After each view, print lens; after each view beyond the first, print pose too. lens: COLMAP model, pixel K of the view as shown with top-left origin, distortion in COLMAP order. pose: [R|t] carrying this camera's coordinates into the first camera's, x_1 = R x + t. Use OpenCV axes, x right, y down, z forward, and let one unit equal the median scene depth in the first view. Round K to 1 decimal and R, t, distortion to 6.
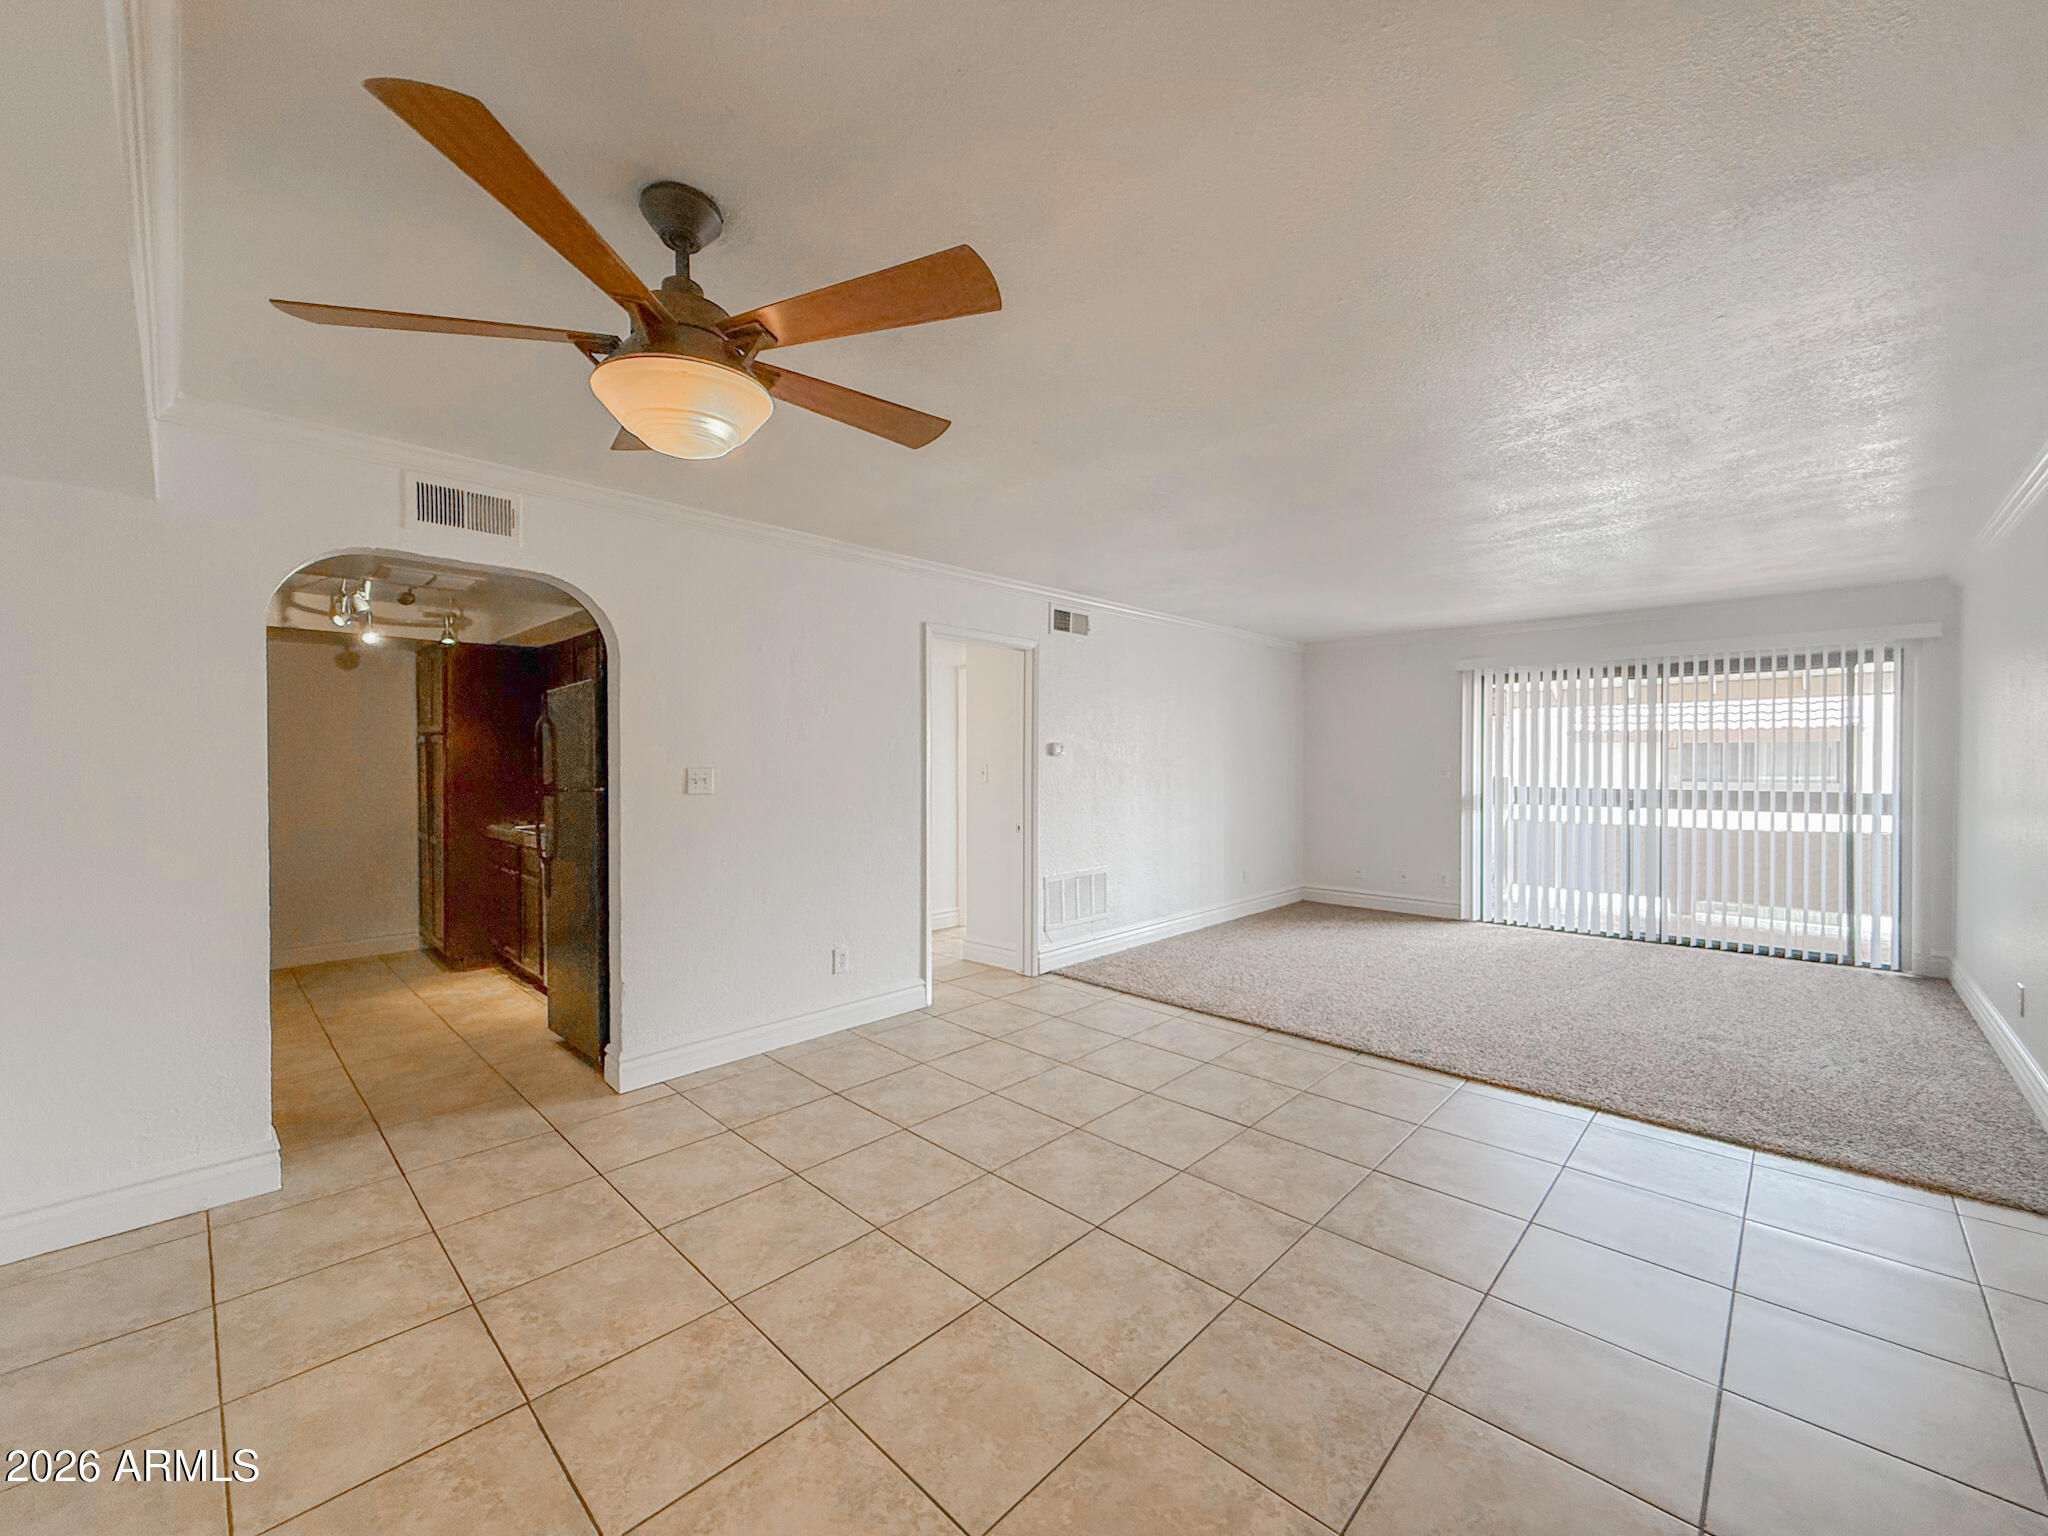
lens RADIAL K [[813.0, 0, 1024.0], [0, 813.0, 768.0], [0, 0, 1]] dist [-0.001615, -0.000239]
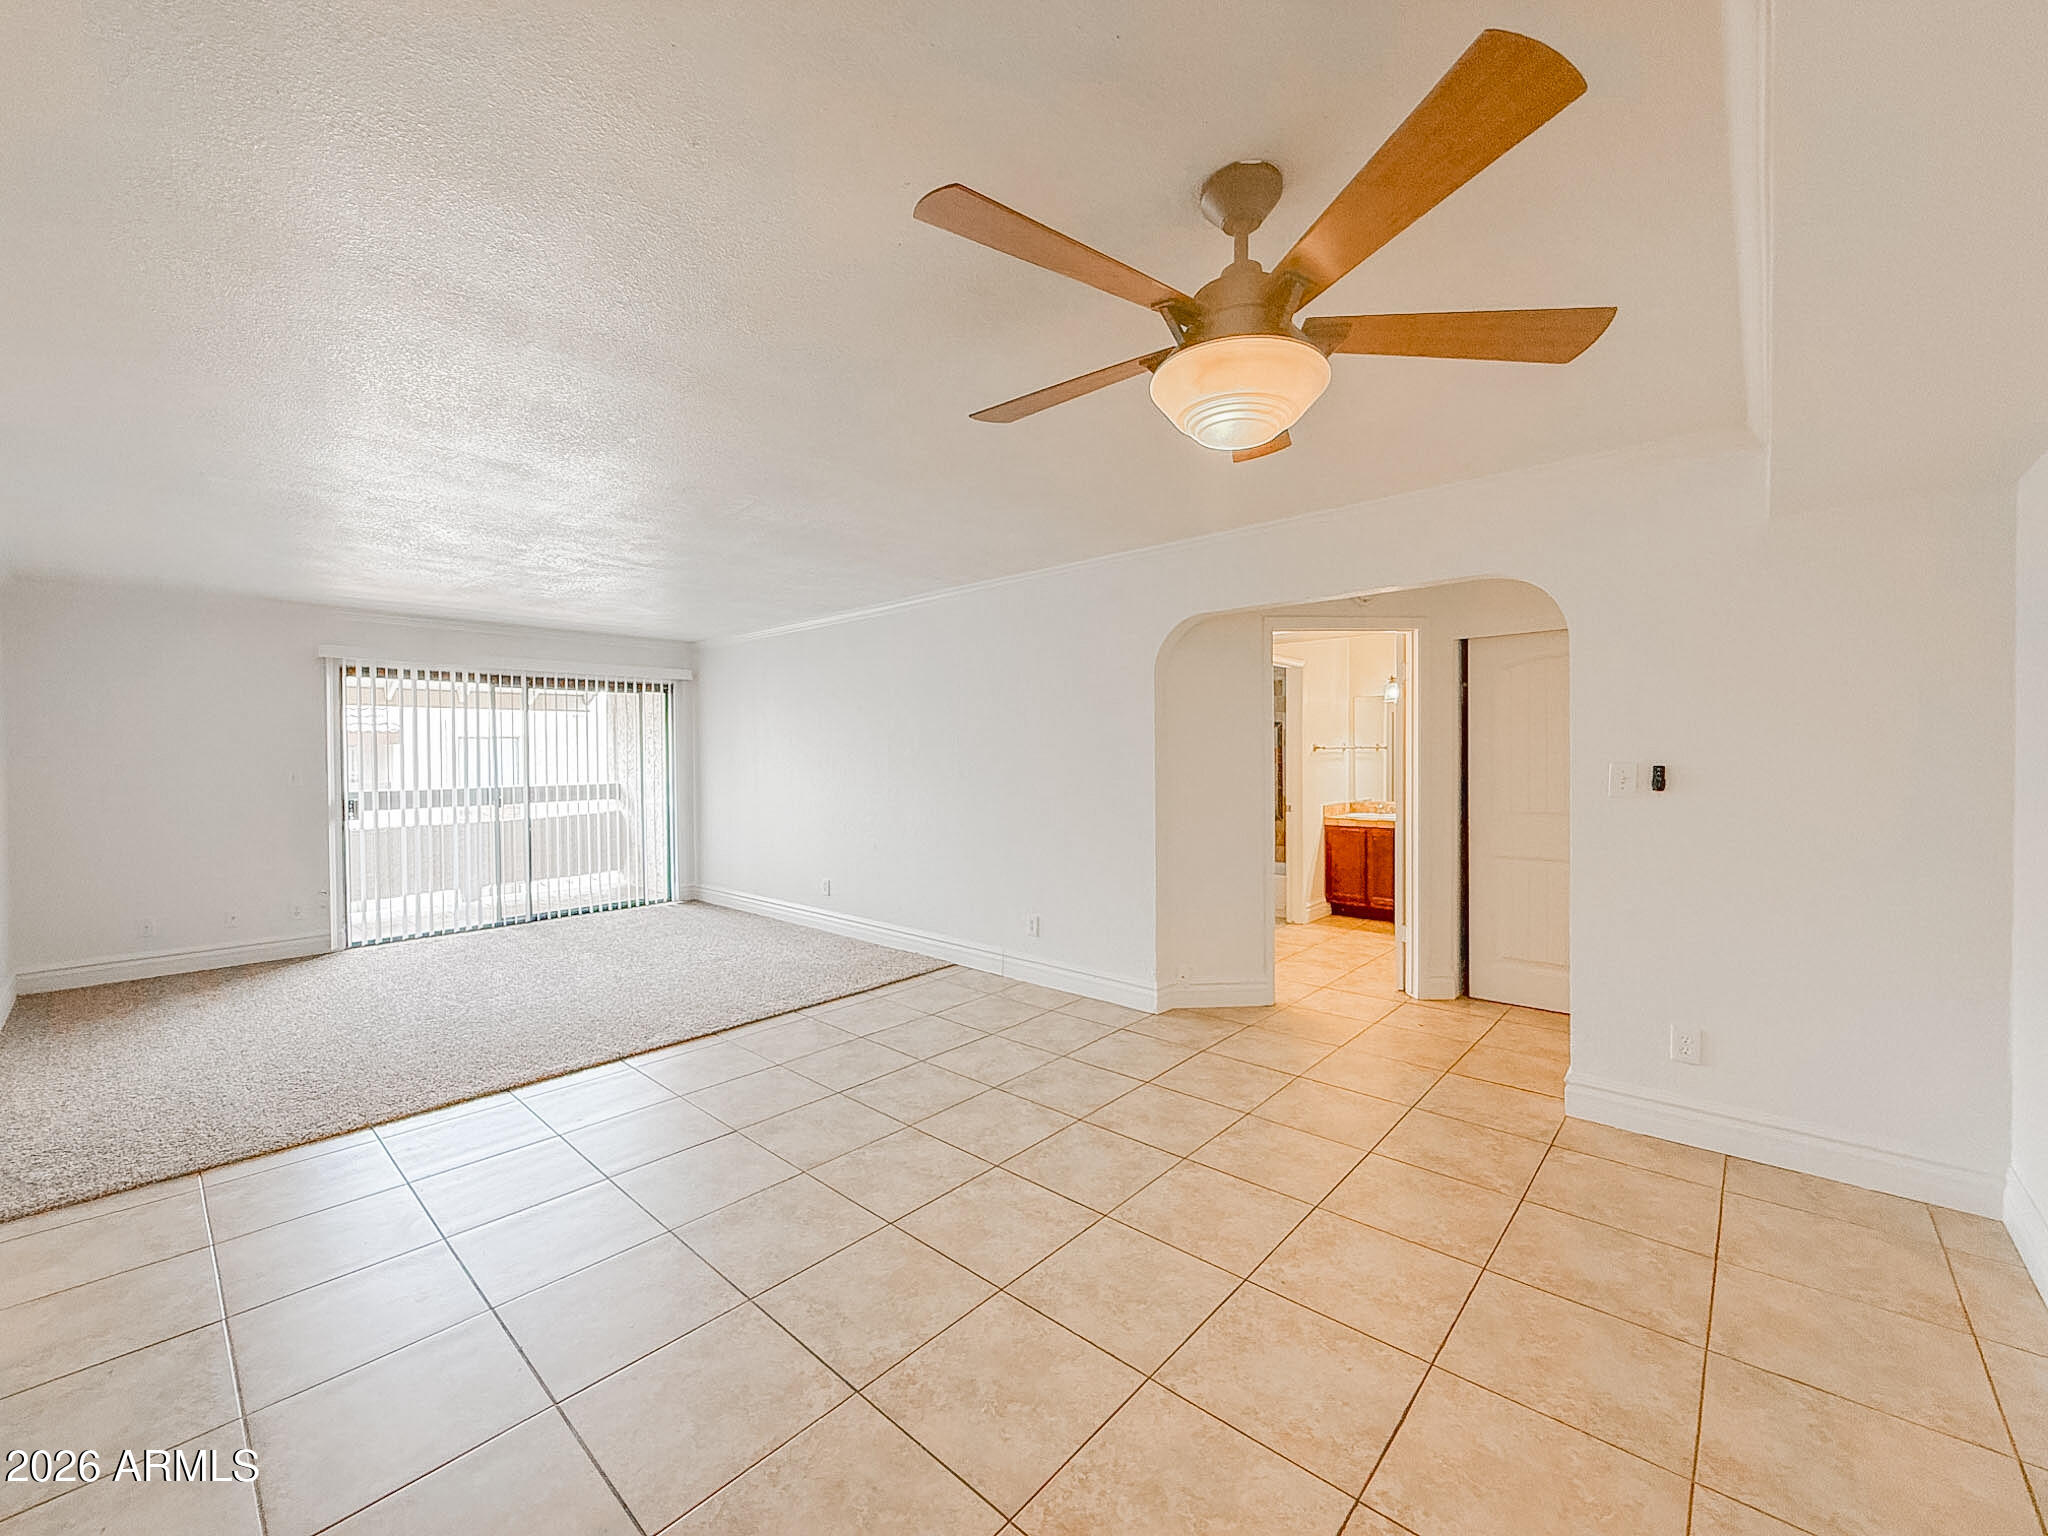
lens RADIAL K [[806.7, 0, 1024.0], [0, 806.7, 768.0], [0, 0, 1]] dist [0.002662, 0.000235]
pose [[-0.023499, -0.015182, 0.999609, -0.450660], [0.017376, 0.999727, 0.015593, -0.006602], [-0.999573, 0.017736, -0.023228, 0.421056]]
